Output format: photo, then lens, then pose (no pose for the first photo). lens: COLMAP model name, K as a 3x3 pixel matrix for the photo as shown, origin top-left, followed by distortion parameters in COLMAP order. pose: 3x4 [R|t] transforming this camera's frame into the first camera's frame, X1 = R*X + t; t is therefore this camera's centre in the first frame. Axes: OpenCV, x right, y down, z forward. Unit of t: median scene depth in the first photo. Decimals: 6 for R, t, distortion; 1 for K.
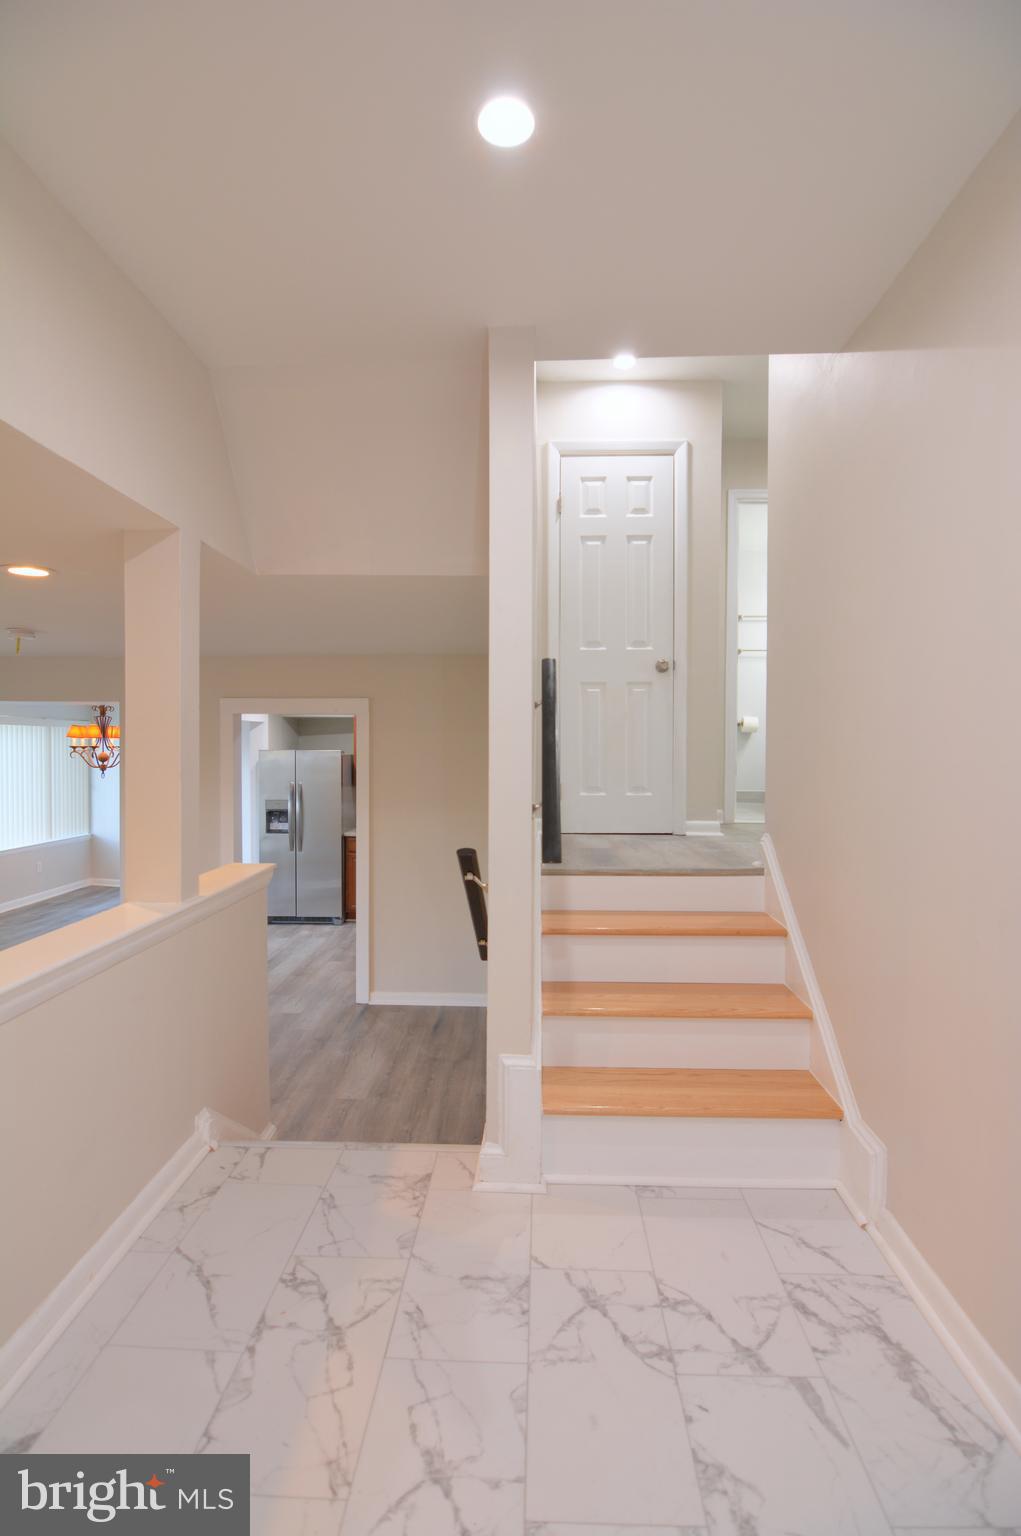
lens RADIAL K [[747.8, 0, 515.1], [0, 747.8, 764.5], [0, 0, 1]] dist [-0.008957, -0.009204]
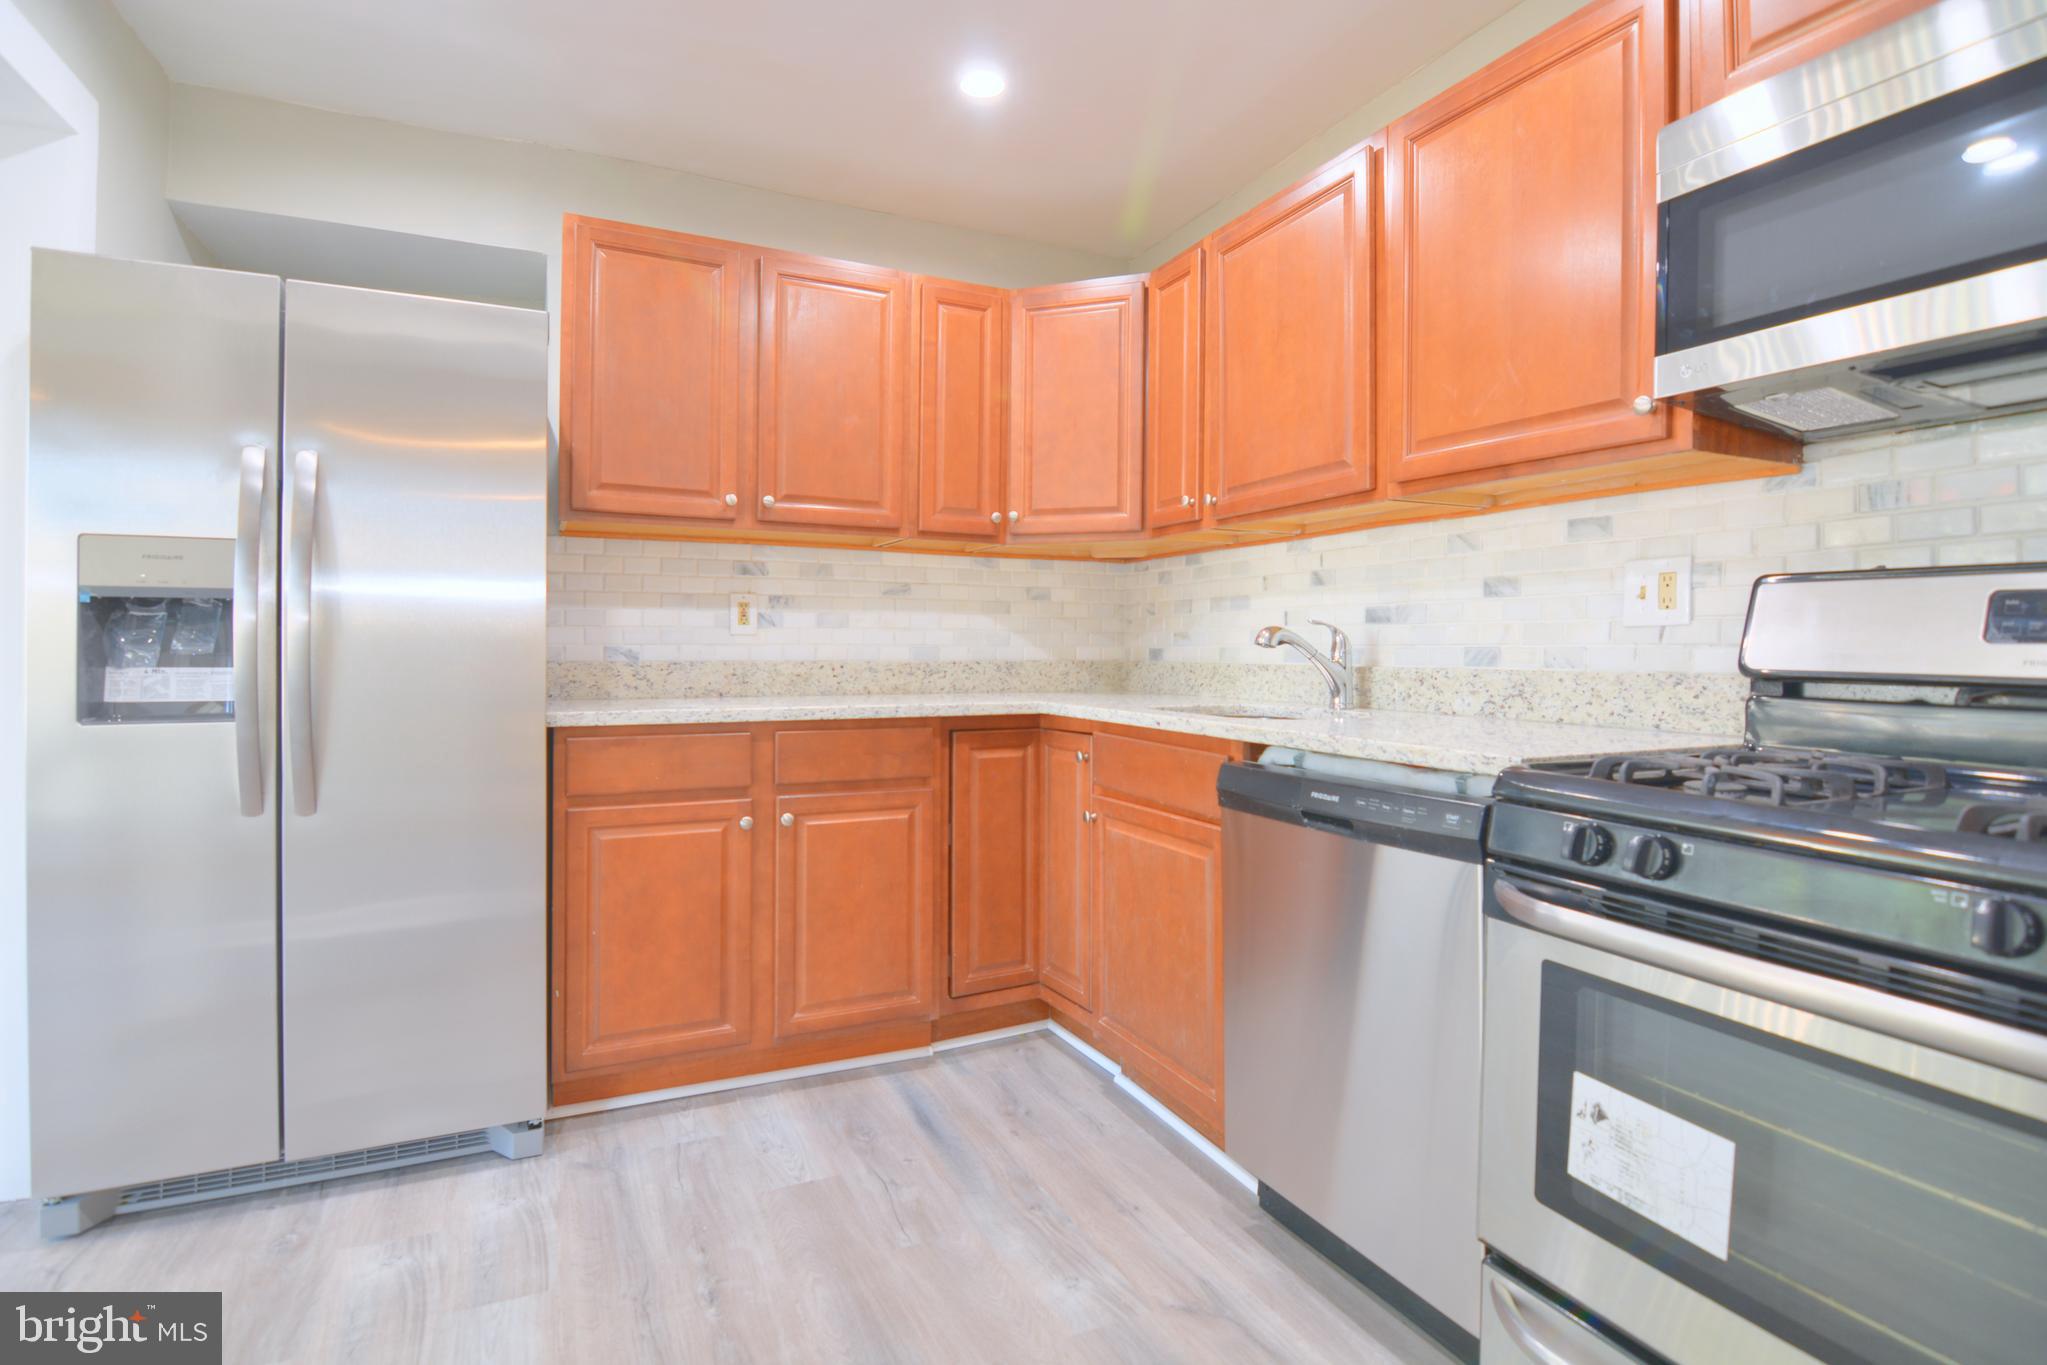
lens RADIAL K [[996.5, 0, 1030.4], [0, 996.5, 645.3], [0, 0, 1]] dist [-0.008957, -0.009204]
pose [[0.888786, 0.003973, 0.458306, -0.425606], [0.004641, 0.999833, -0.017667, 0.140776], [-0.458300, 0.017829, 0.888619, 1.227498]]
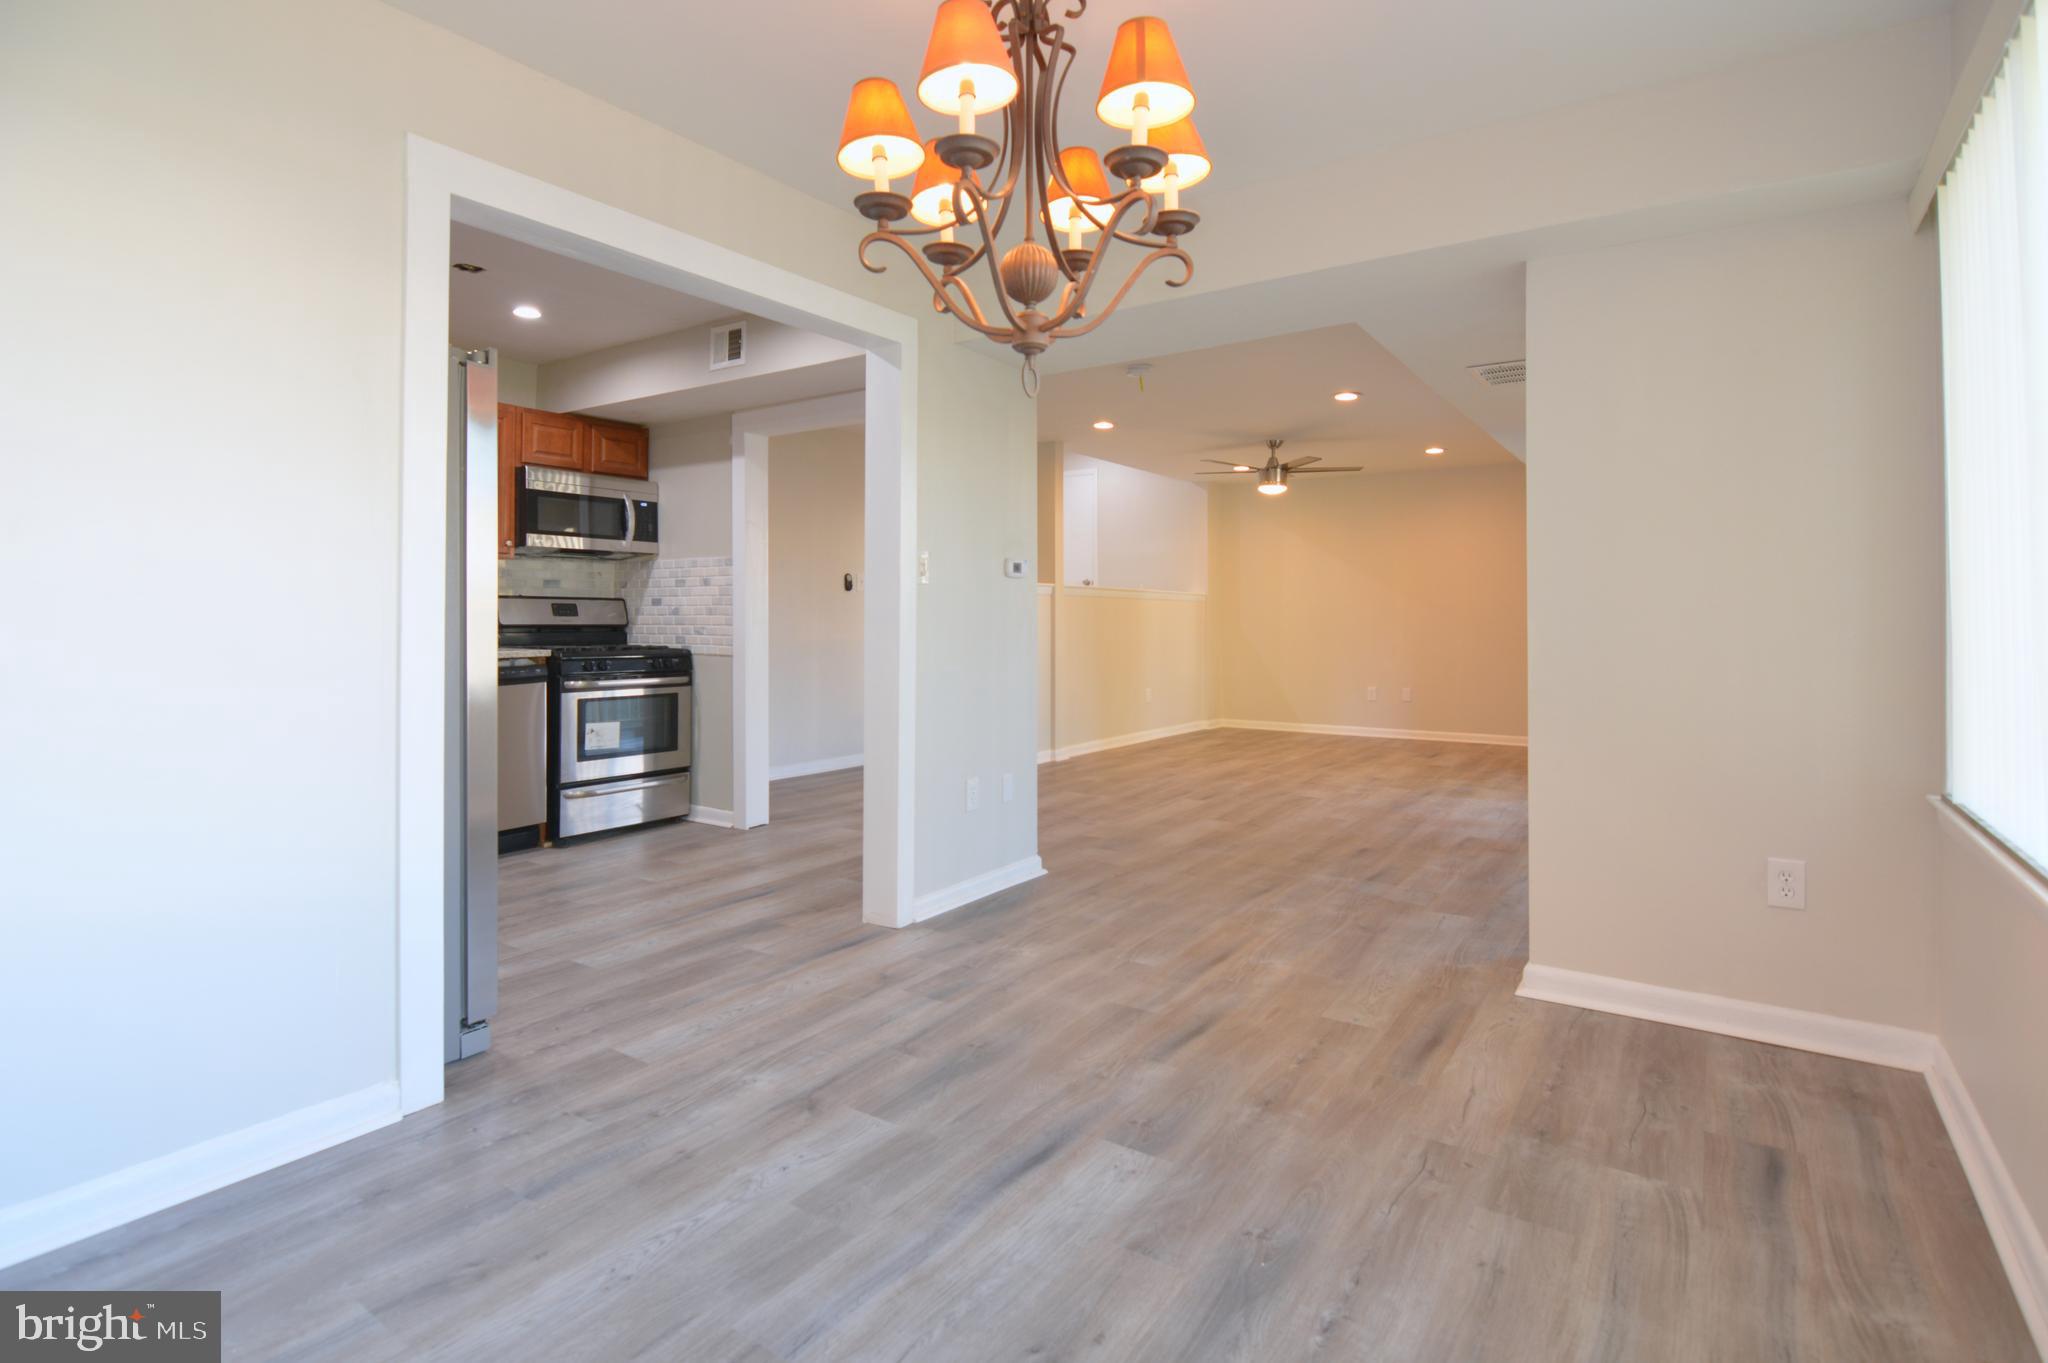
lens RADIAL K [[997.0, 0, 1013.2], [0, 997.0, 625.8], [0, 0, 1]] dist [-0.008957, -0.009204]
pose [[-0.839931, -0.011443, 0.542573, -1.179367], [0.005351, 0.999554, 0.029365, 0.115317], [-0.542667, 0.027568, -0.839495, 2.089463]]
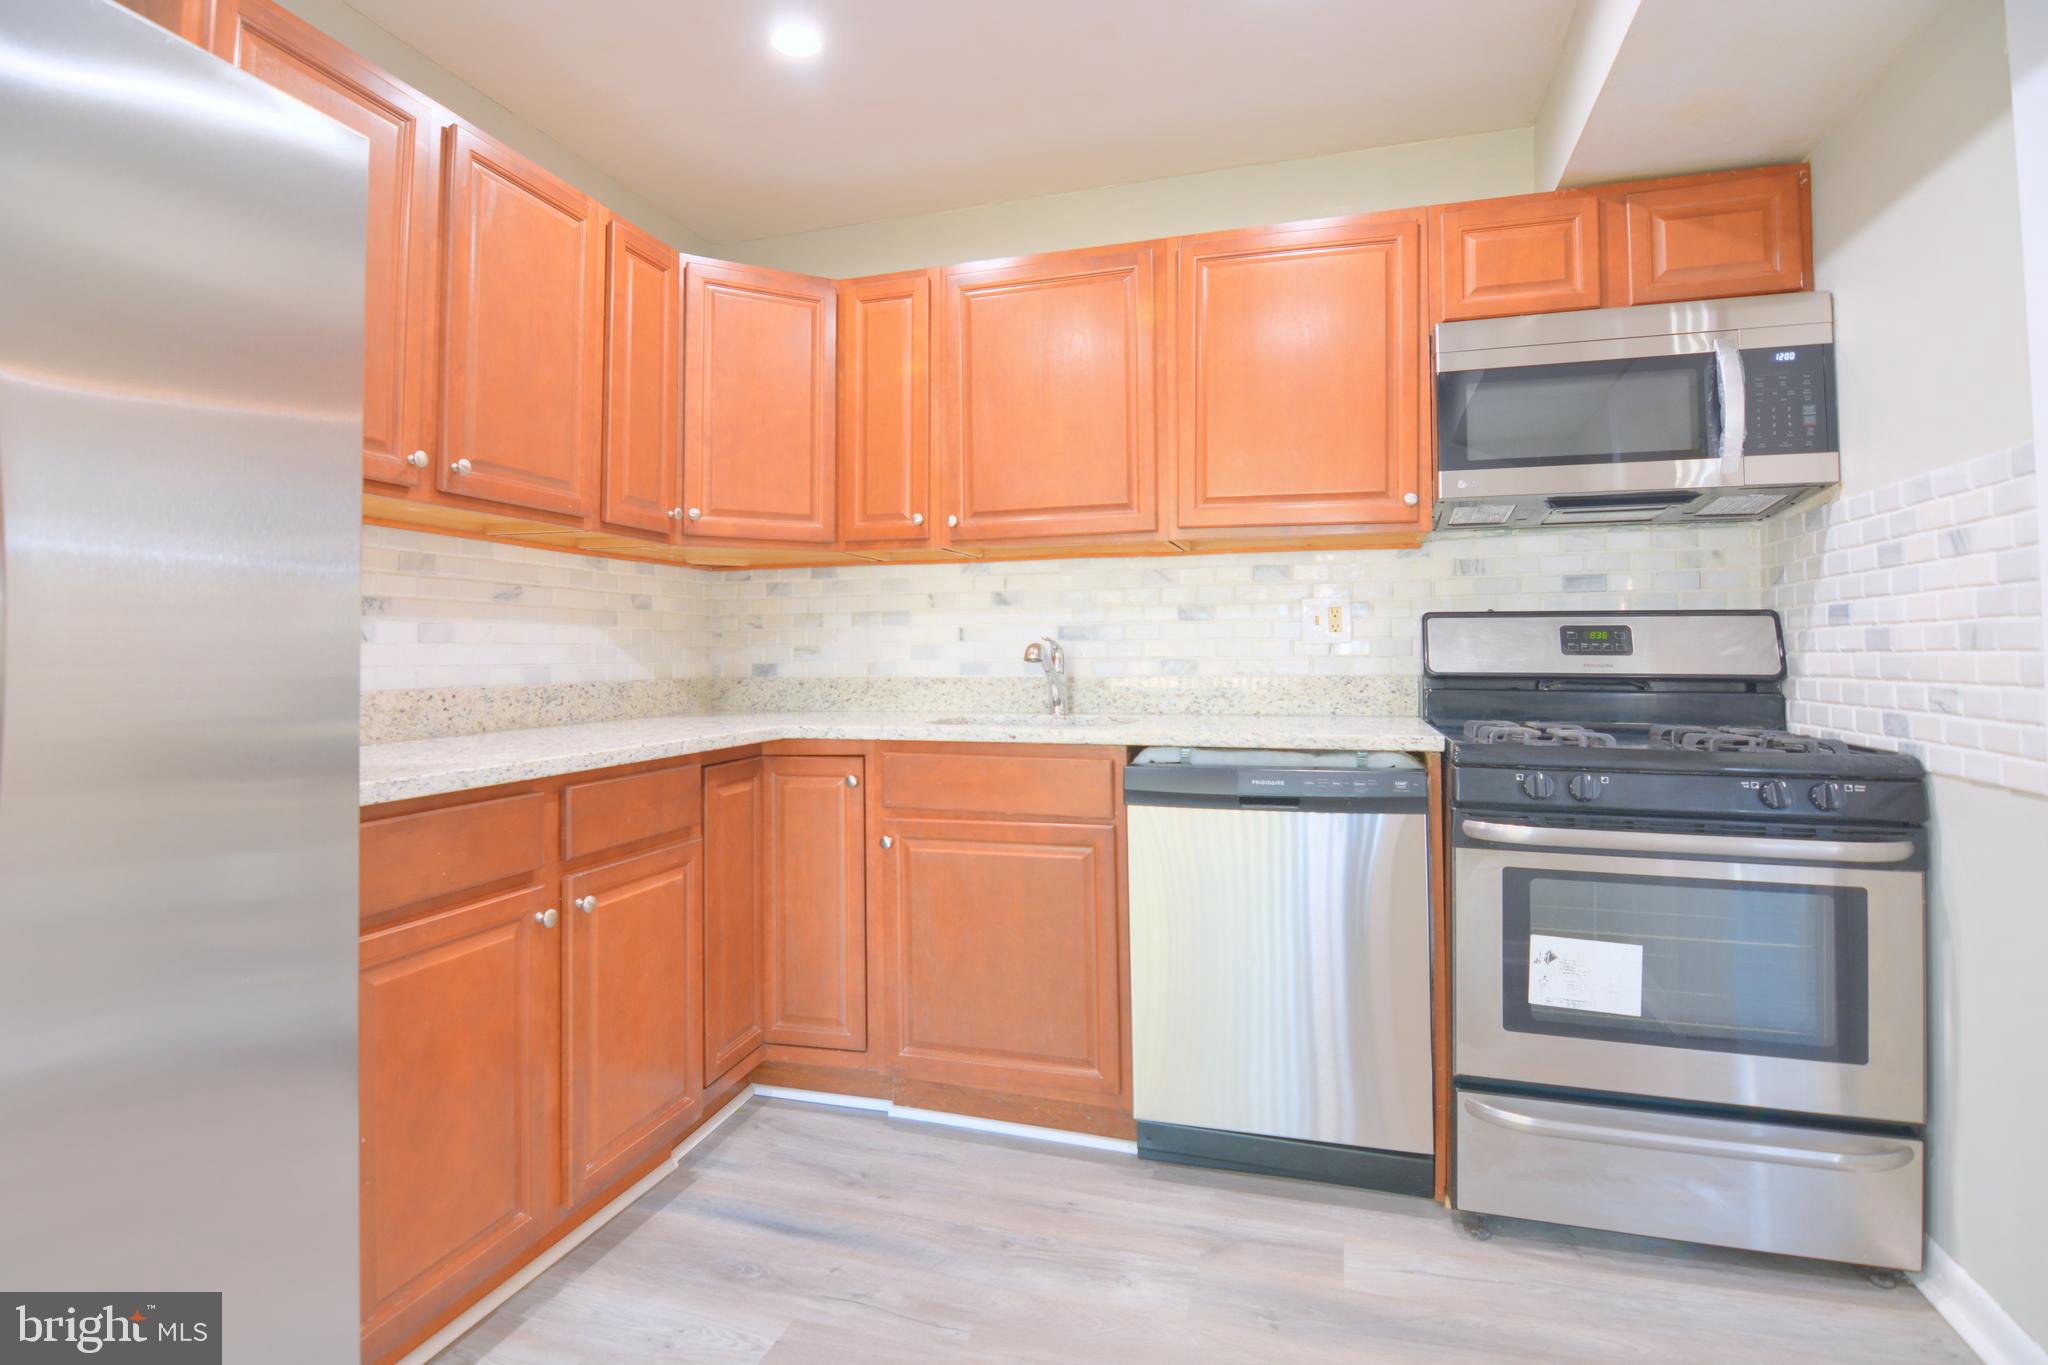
lens RADIAL K [[997.0, 0, 1014.2], [0, 997.0, 627.2], [0, 0, 1]] dist [-0.008957, -0.009204]
pose [[0.273770, 0.023869, 0.961499, -0.641937], [0.025050, 0.999176, -0.031936, 0.130804], [-0.961469, 0.032829, 0.272946, 1.501664]]
